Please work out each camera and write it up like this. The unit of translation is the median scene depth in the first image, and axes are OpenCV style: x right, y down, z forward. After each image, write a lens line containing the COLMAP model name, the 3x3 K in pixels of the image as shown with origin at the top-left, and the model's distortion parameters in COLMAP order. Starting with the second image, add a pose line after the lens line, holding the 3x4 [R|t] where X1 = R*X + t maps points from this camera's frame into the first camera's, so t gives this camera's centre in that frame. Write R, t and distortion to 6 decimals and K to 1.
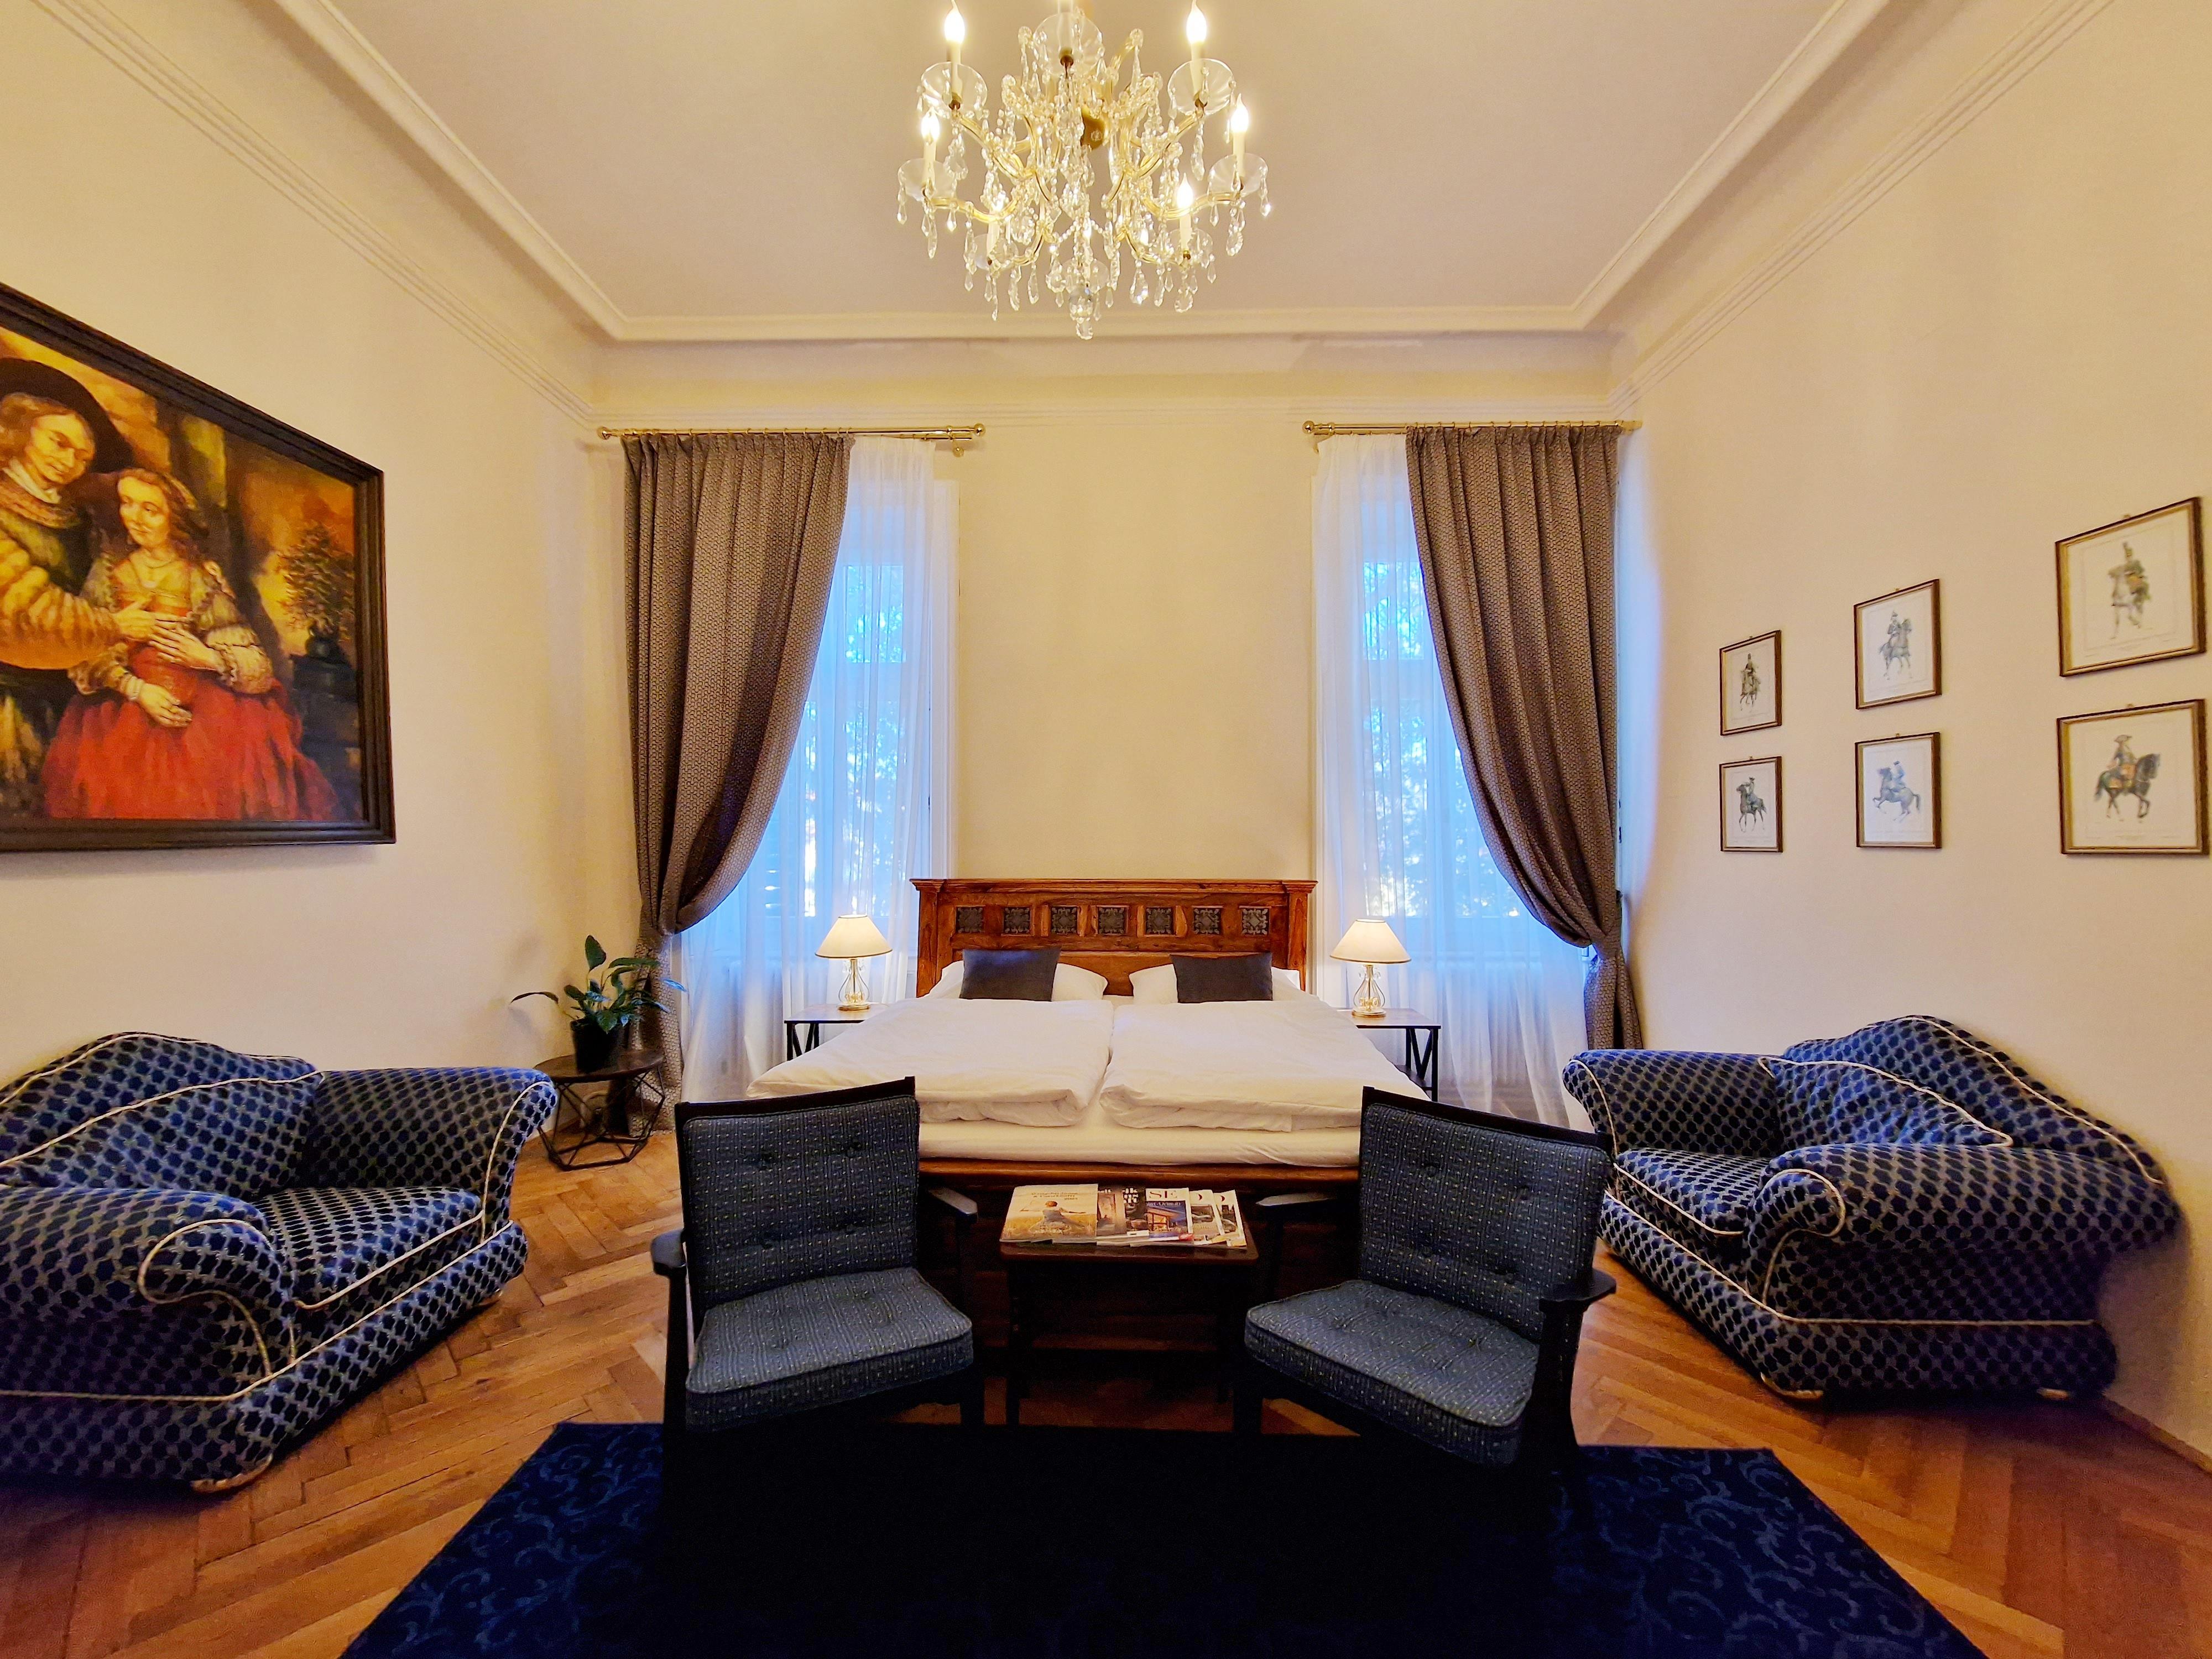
lens RADIAL K [[911.5, 0, 1096.0], [0, 911.5, 819.2], [0, 0, 1]] dist [-0.000641, -0.000811]
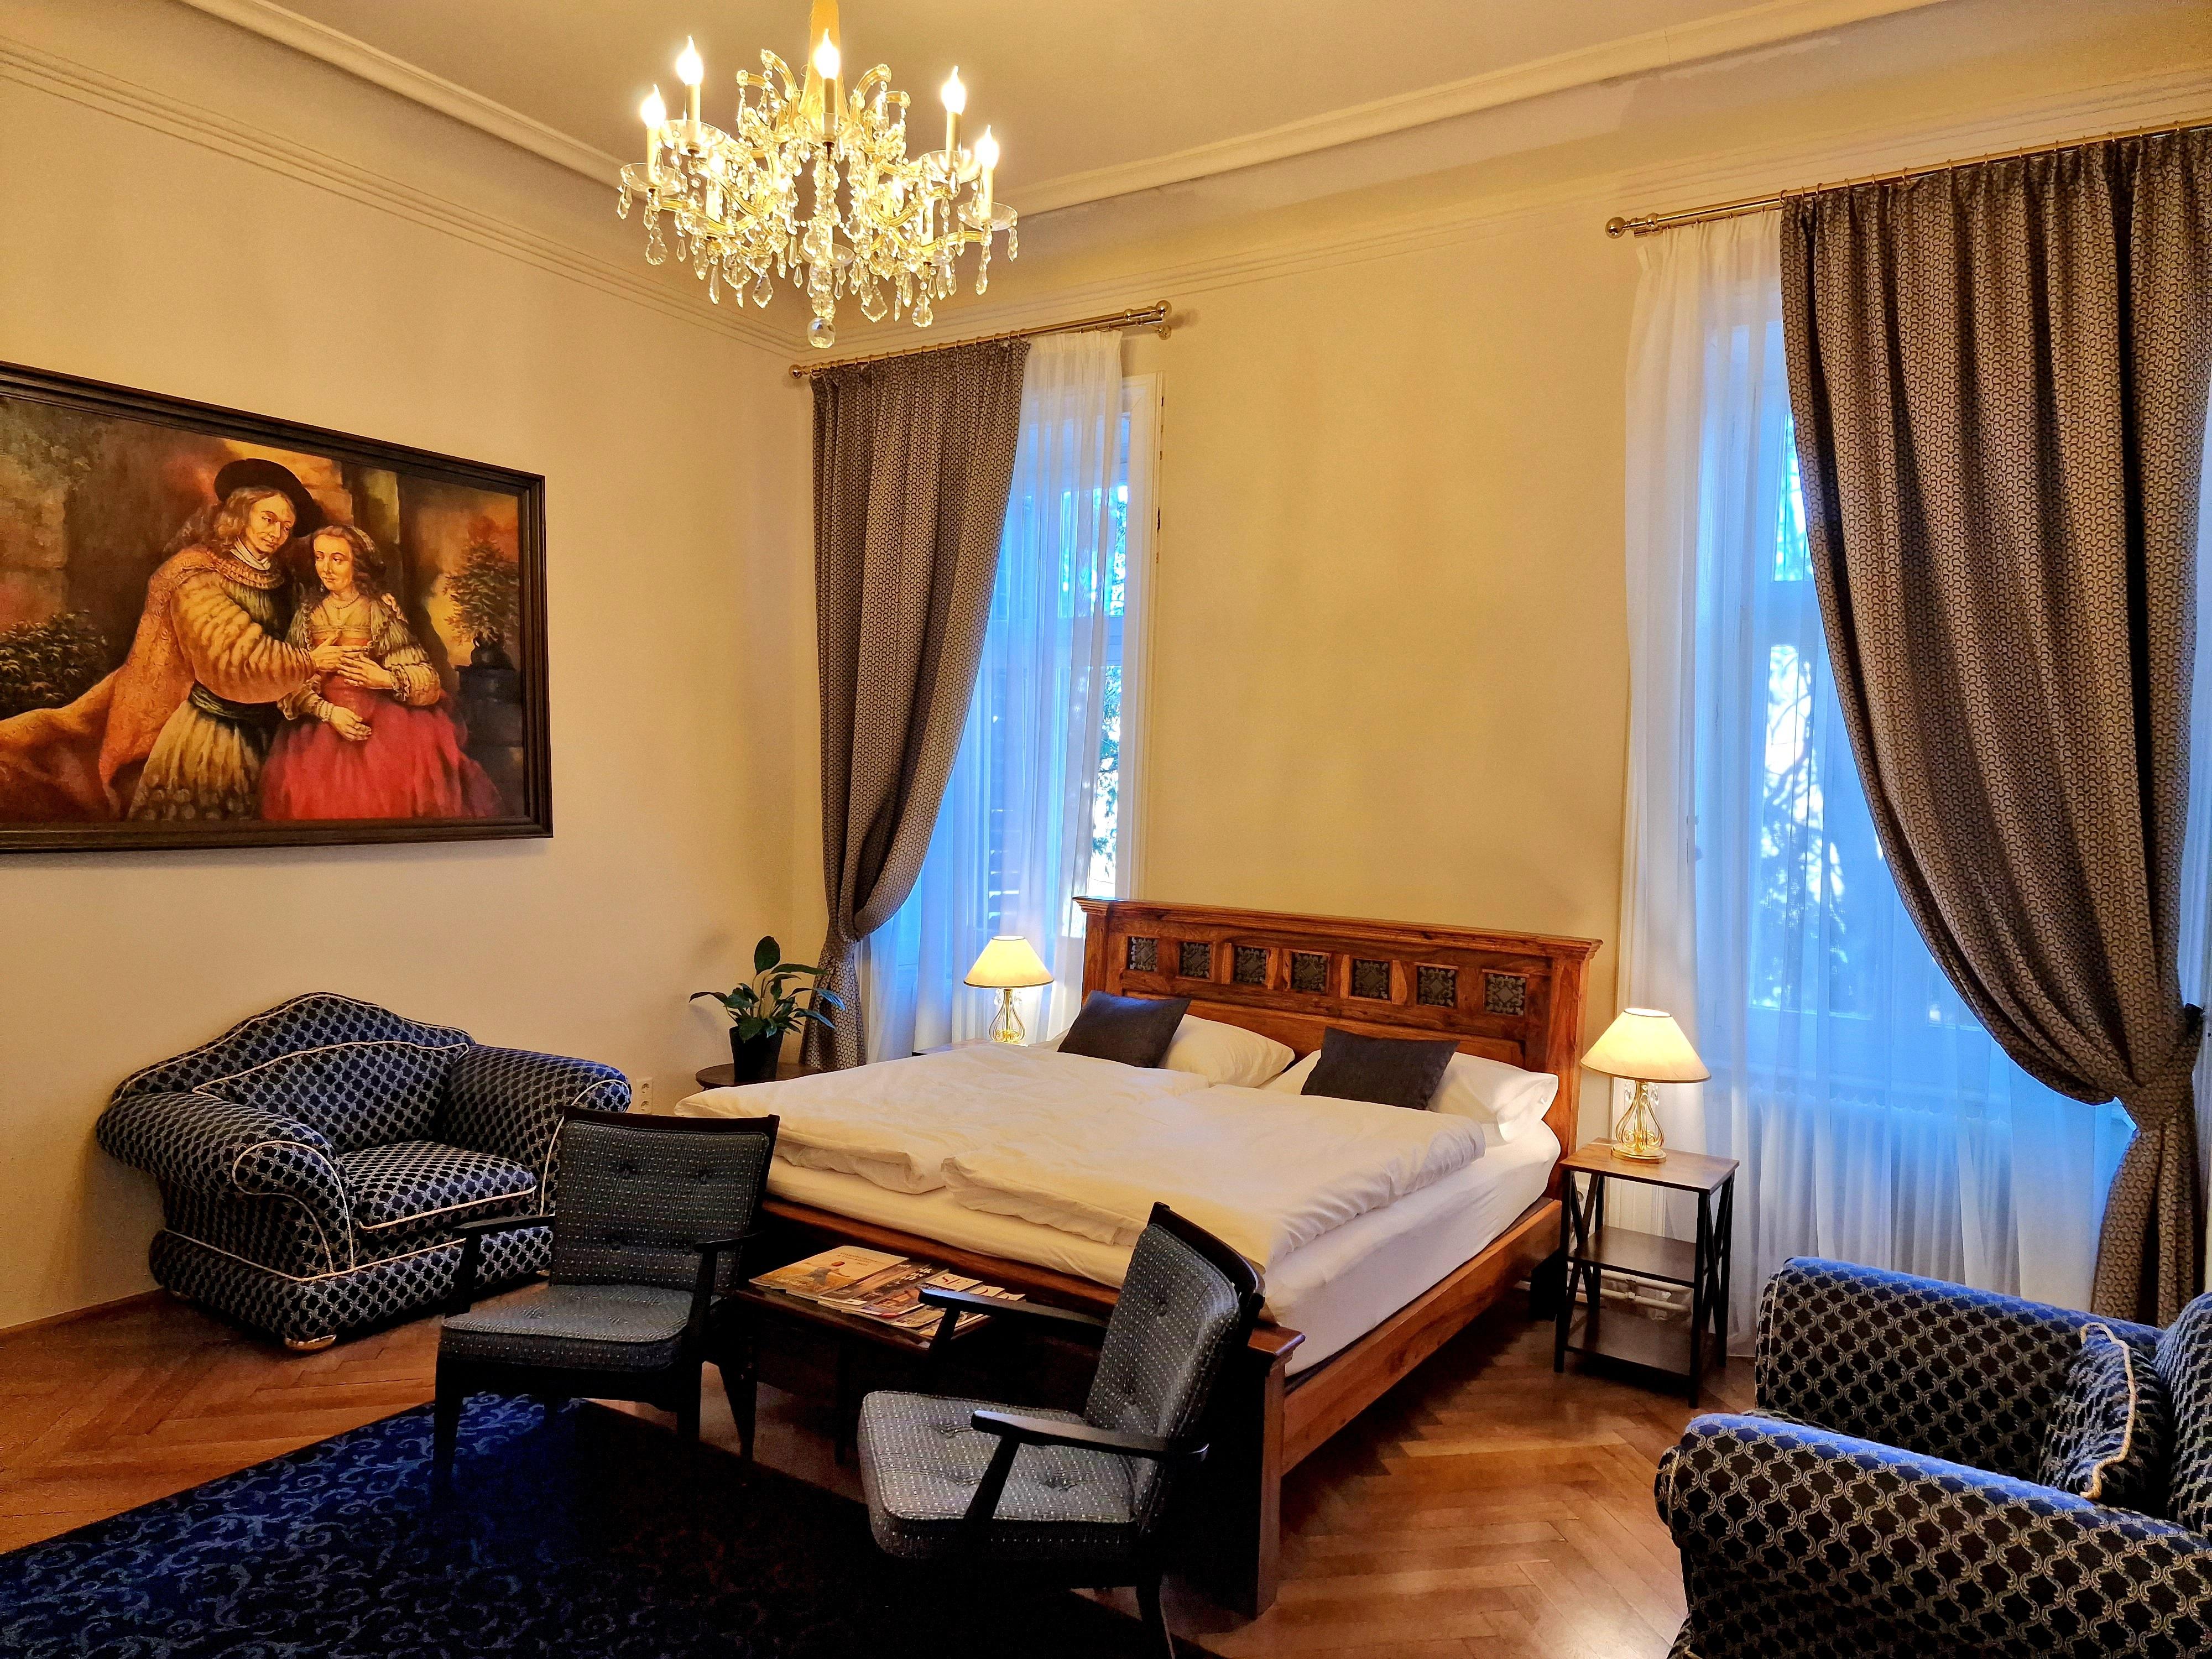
lens RADIAL K [[1481.6, 0, 1106.0], [0, 1481.6, 829.5], [0, 0, 1]] dist [0.029403, -0.002319]
pose [[0.849156, 0.040883, -0.526557, 0.863684], [-0.016761, 0.998583, 0.050503, -0.102432], [0.527876, -0.034059, 0.848638, -0.142838]]
